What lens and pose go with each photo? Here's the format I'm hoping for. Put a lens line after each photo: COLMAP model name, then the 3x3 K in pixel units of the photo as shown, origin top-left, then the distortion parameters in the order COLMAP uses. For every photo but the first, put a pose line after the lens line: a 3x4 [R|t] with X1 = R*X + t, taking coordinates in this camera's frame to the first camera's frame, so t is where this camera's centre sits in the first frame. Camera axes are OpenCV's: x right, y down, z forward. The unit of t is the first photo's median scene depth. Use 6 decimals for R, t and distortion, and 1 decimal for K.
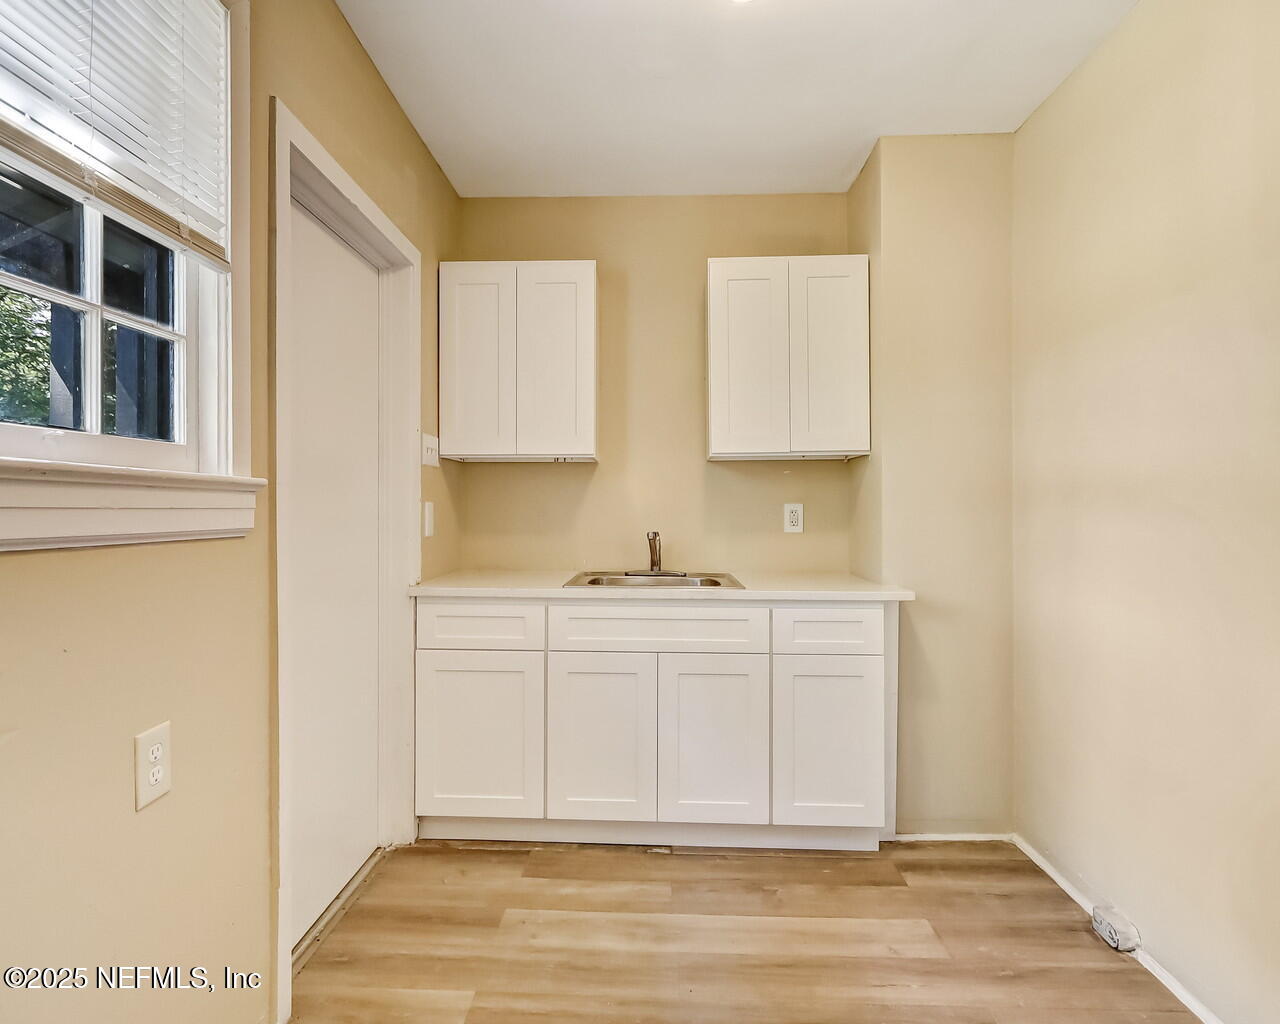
lens RADIAL K [[706.7, 0, 622.7], [0, 706.7, 508.9], [0, 0, 1]] dist [0.002353, 0.000499]
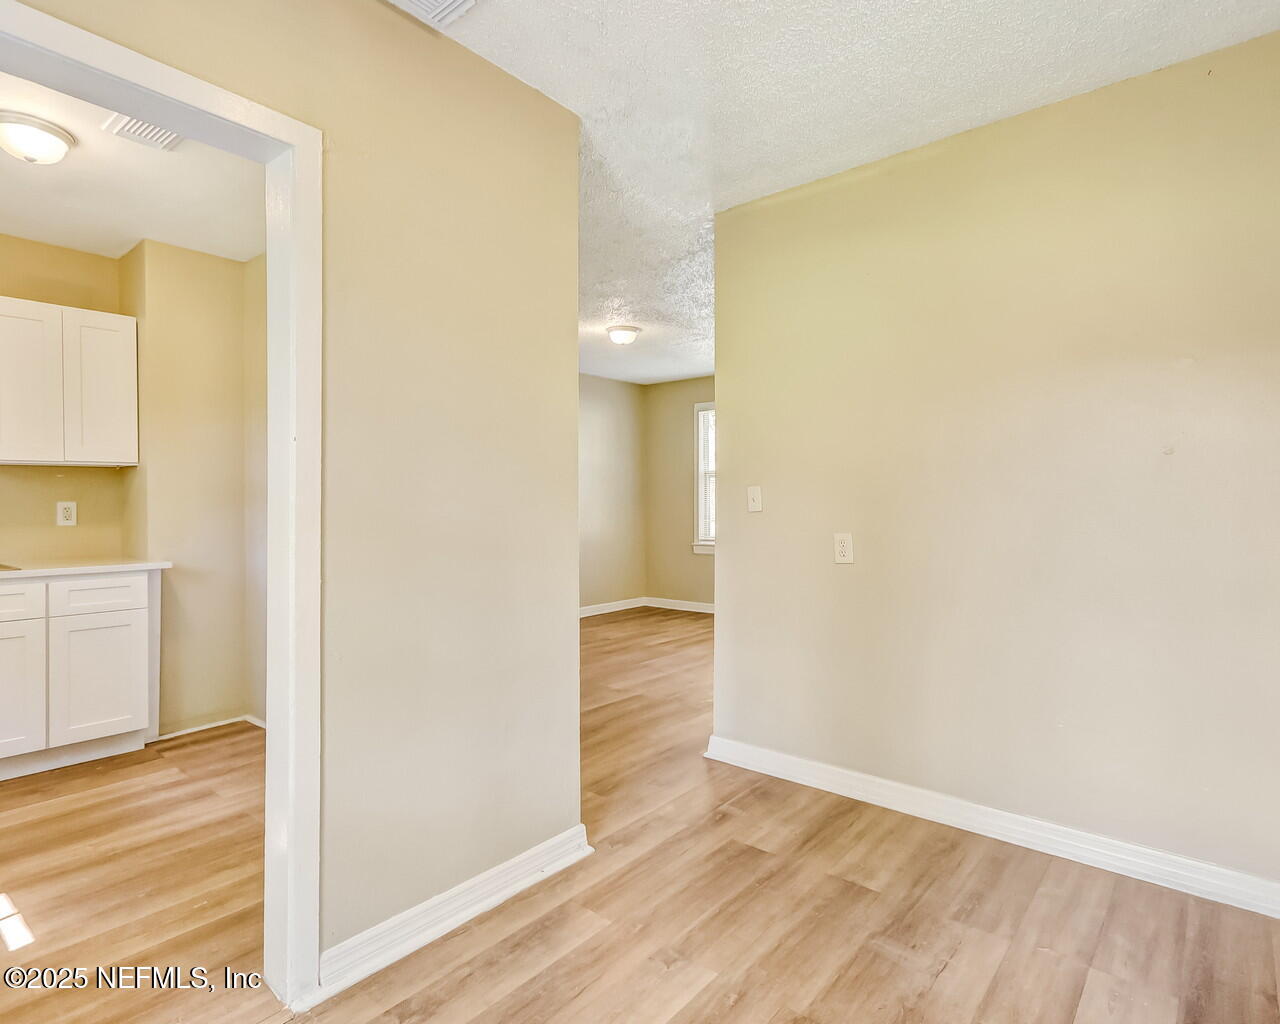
lens RADIAL K [[706.7, 0, 637.0], [0, 706.7, 506.9], [0, 0, 1]] dist [0.002353, 0.000499]
pose [[0.599814, -0.000198, 0.800139, -0.175478], [0.003371, 0.999992, -0.002279, 0.008945], [-0.800132, 0.004064, 0.599810, -0.625323]]
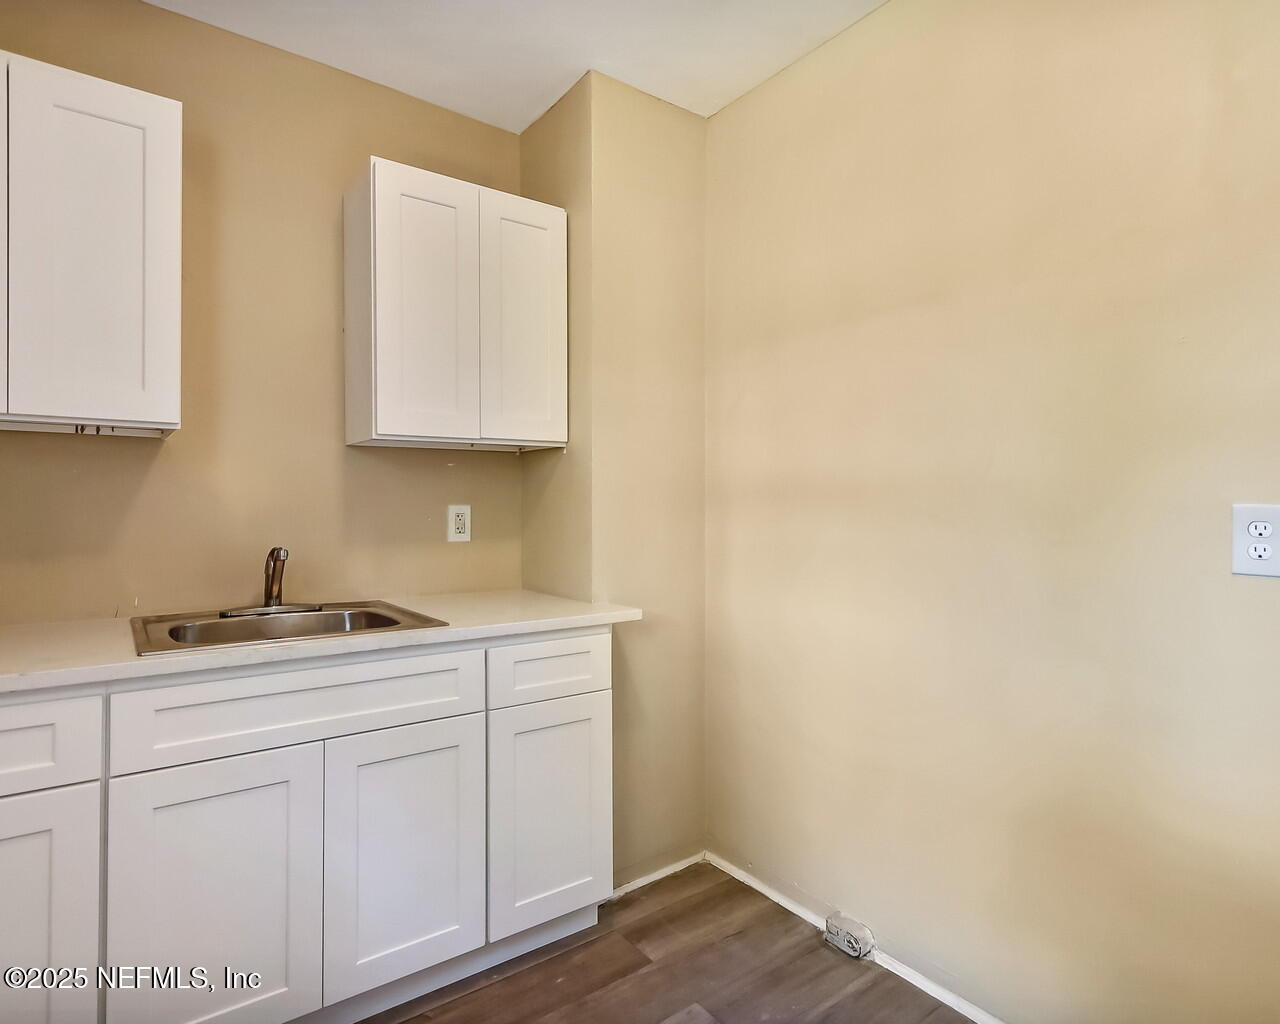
lens RADIAL K [[706.7, 0, 617.7], [0, 706.7, 505.1], [0, 0, 1]] dist [0.002353, 0.000499]
pose [[0.778930, 0.001675, 0.627109, -0.142112], [-0.000701, 0.999998, -0.001800, -0.007393], [-0.627111, 0.000963, 0.778930, 0.334362]]
